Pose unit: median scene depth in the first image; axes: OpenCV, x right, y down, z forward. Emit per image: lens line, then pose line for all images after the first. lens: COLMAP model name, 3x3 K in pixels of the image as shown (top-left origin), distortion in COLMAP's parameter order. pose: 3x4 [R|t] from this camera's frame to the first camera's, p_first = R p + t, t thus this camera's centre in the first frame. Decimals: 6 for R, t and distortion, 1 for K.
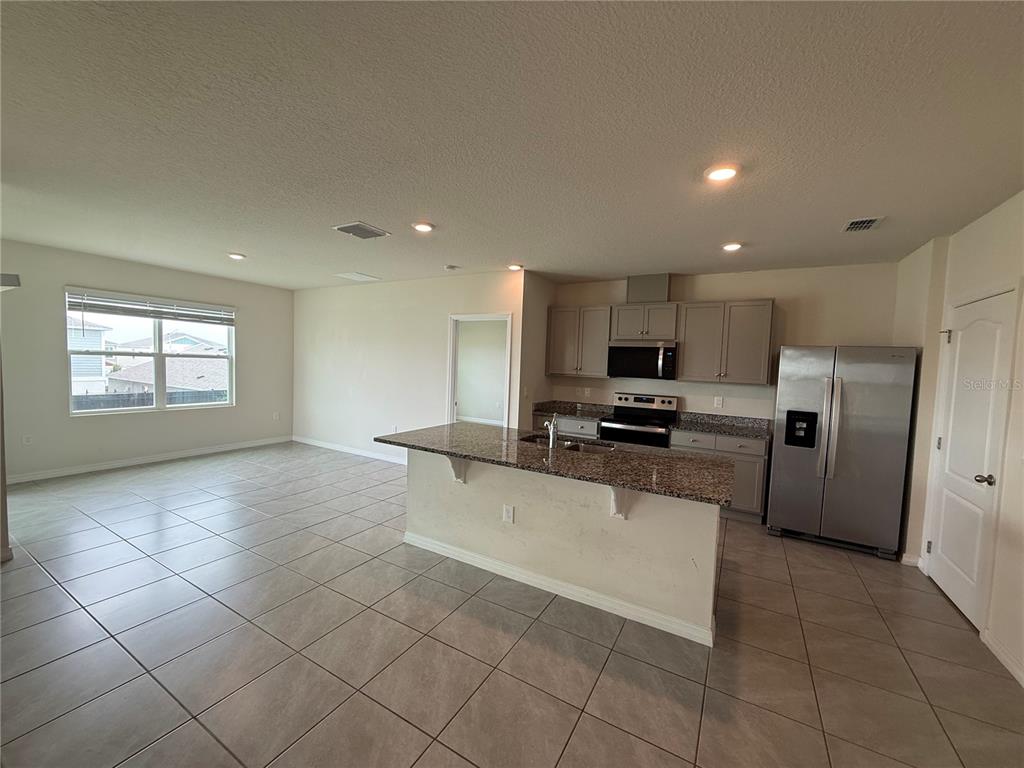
lens RADIAL K [[410.3, 0, 506.0], [0, 410.3, 384.0], [0, 0, 1]] dist [0.001391, 0.000263]
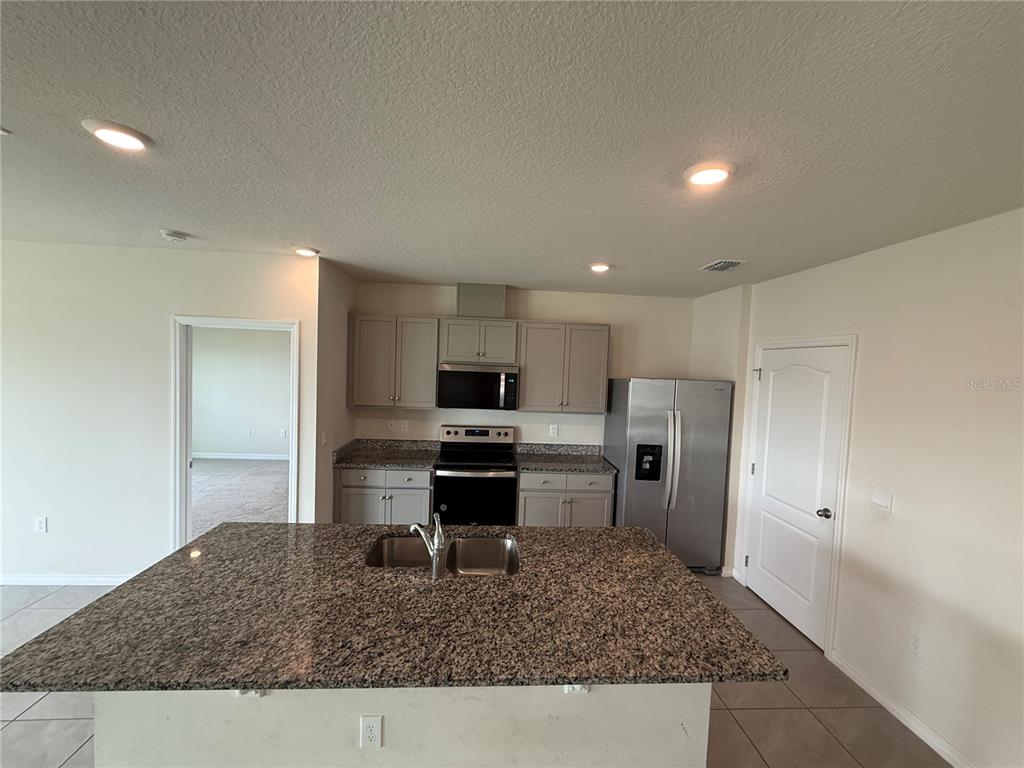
lens RADIAL K [[410.3, 0, 508.3], [0, 410.3, 381.9], [0, 0, 1]] dist [0.001391, 0.000263]
pose [[0.829744, -0.031389, 0.557260, -0.077584], [0.023339, 0.999495, 0.021548, -0.085494], [-0.557655, -0.004873, 0.830058, 0.284428]]
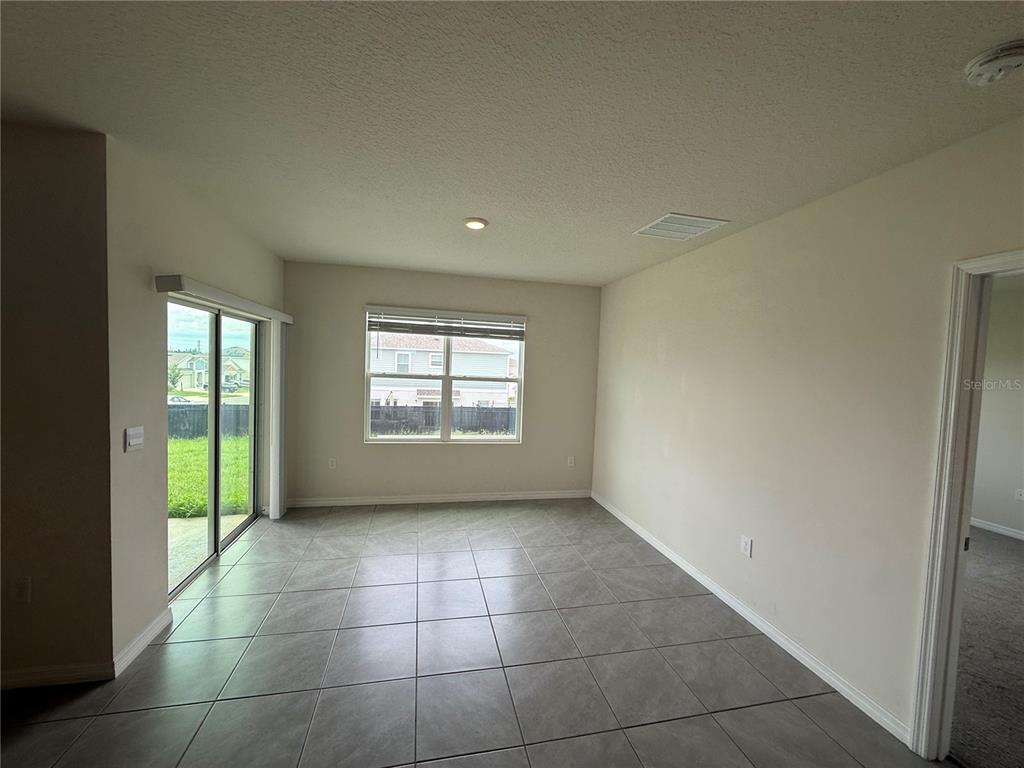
lens RADIAL K [[410.3, 0, 509.2], [0, 410.3, 383.0], [0, 0, 1]] dist [0.001391, 0.000263]
pose [[0.688273, 0.020054, -0.725175, -0.156584], [-0.052336, 0.998386, -0.022063, -0.057038], [0.723562, 0.053138, 0.688211, 0.604574]]
